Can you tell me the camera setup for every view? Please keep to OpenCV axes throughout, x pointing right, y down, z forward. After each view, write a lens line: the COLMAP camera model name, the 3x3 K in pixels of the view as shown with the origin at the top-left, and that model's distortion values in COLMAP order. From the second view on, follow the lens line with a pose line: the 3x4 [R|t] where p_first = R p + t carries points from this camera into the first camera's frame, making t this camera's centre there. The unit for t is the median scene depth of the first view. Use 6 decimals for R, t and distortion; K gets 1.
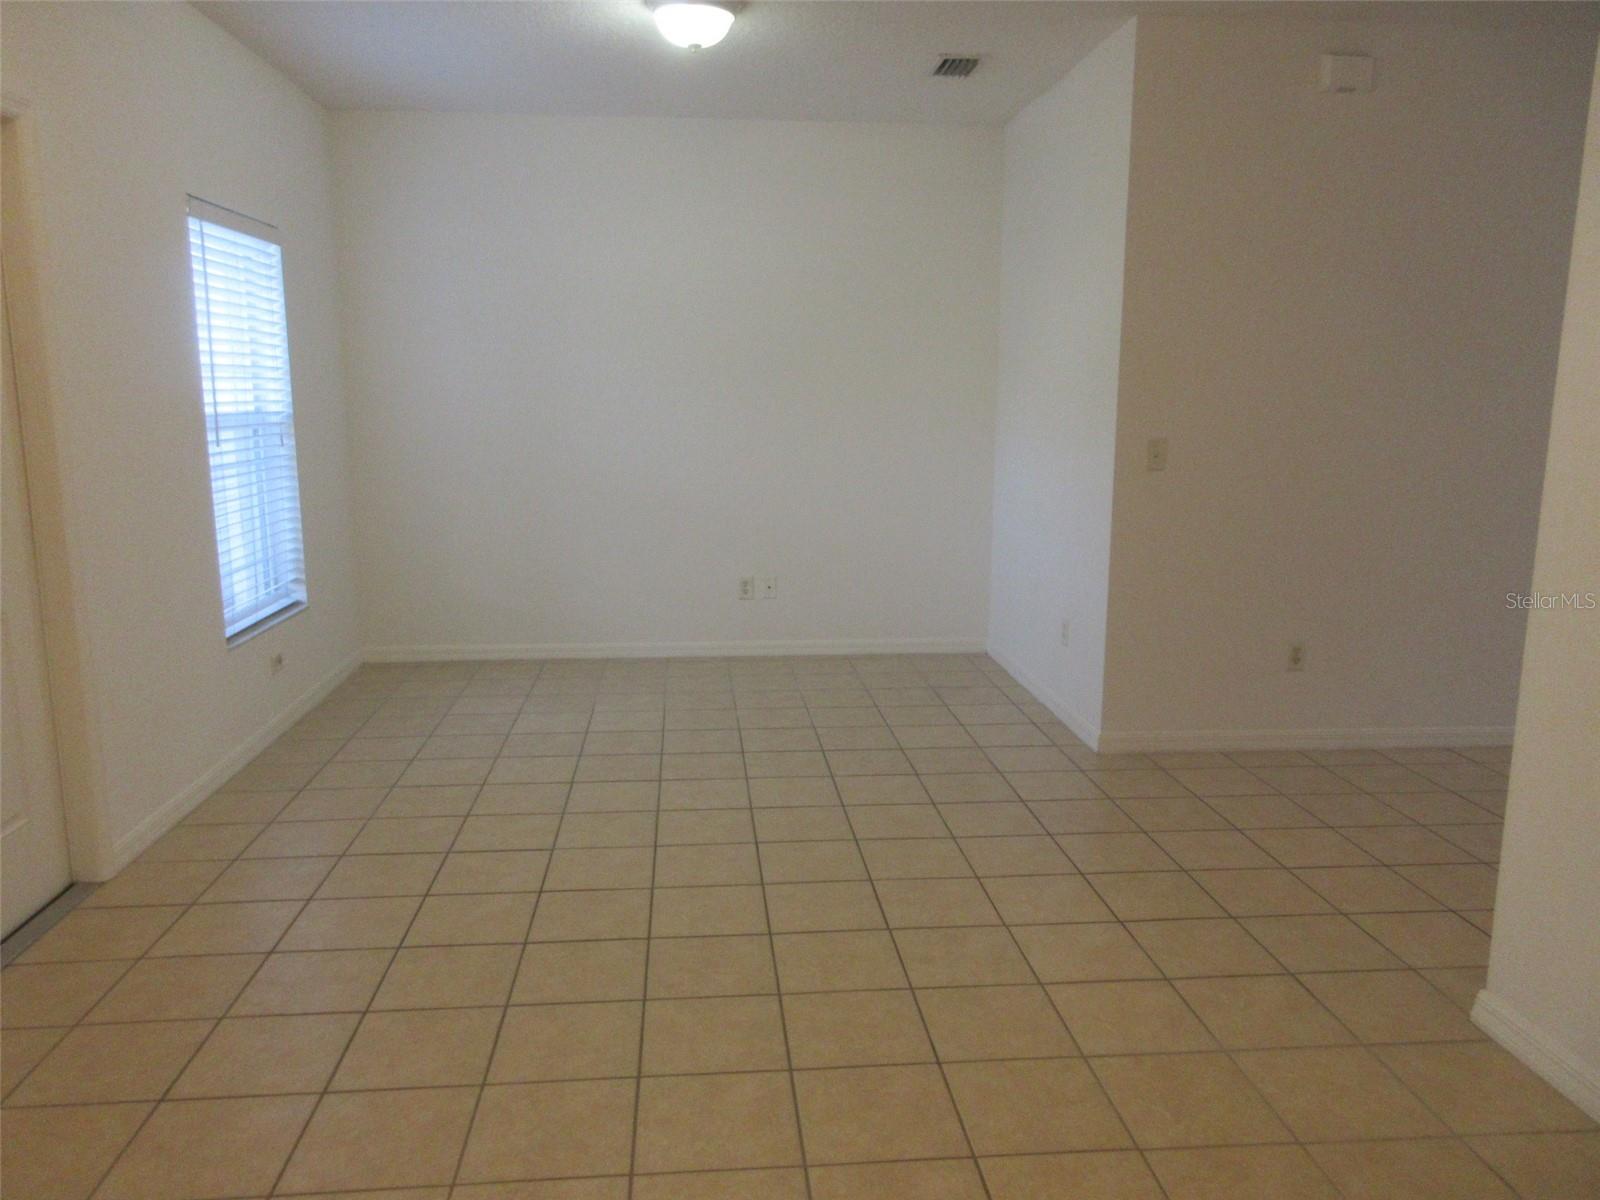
lens RADIAL K [[1186.8, 0, 809.5], [0, 1186.8, 590.6], [0, 0, 1]] dist [-0.000061, 0.005014]
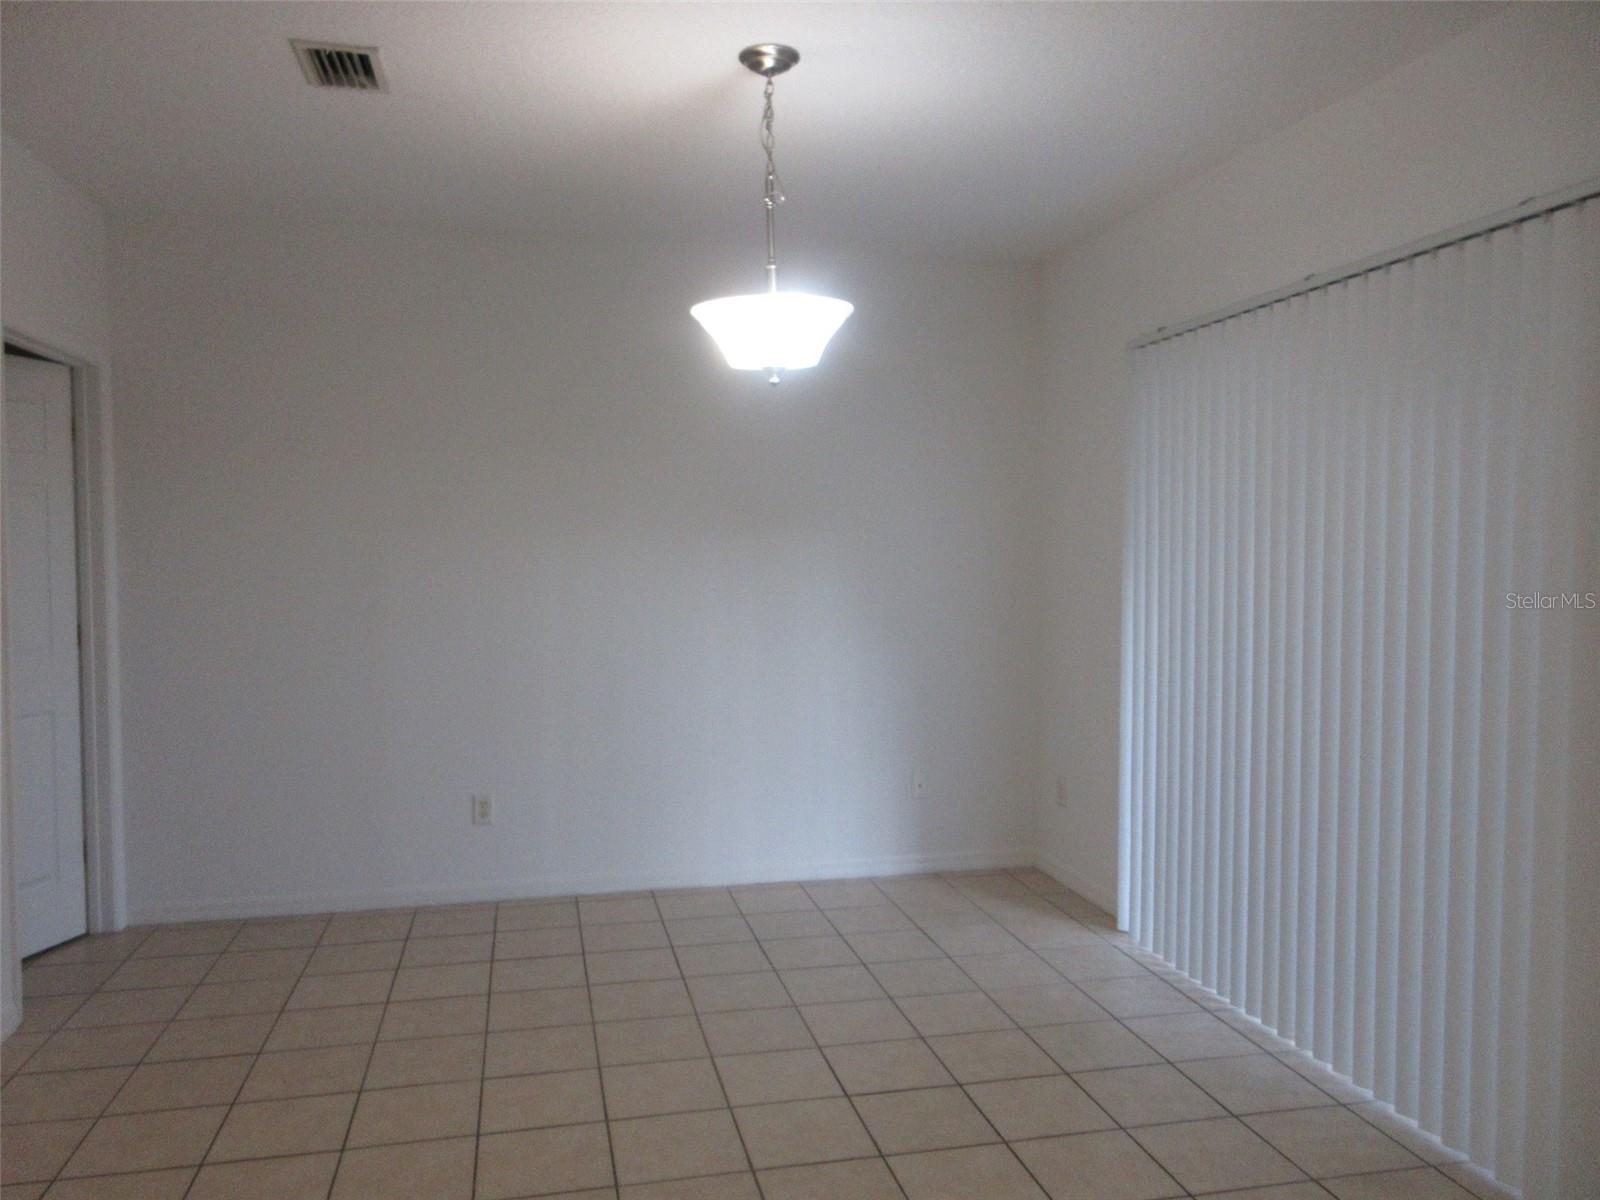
lens RADIAL K [[1186.8, 0, 785.1], [0, 1186.8, 598.1], [0, 0, 1]] dist [-0.000061, 0.005014]
pose [[0.993025, -0.012204, 0.117273, 0.014640], [0.028345, 0.990169, -0.136976, 0.023670], [-0.114448, 0.139345, 0.983608, -0.142619]]
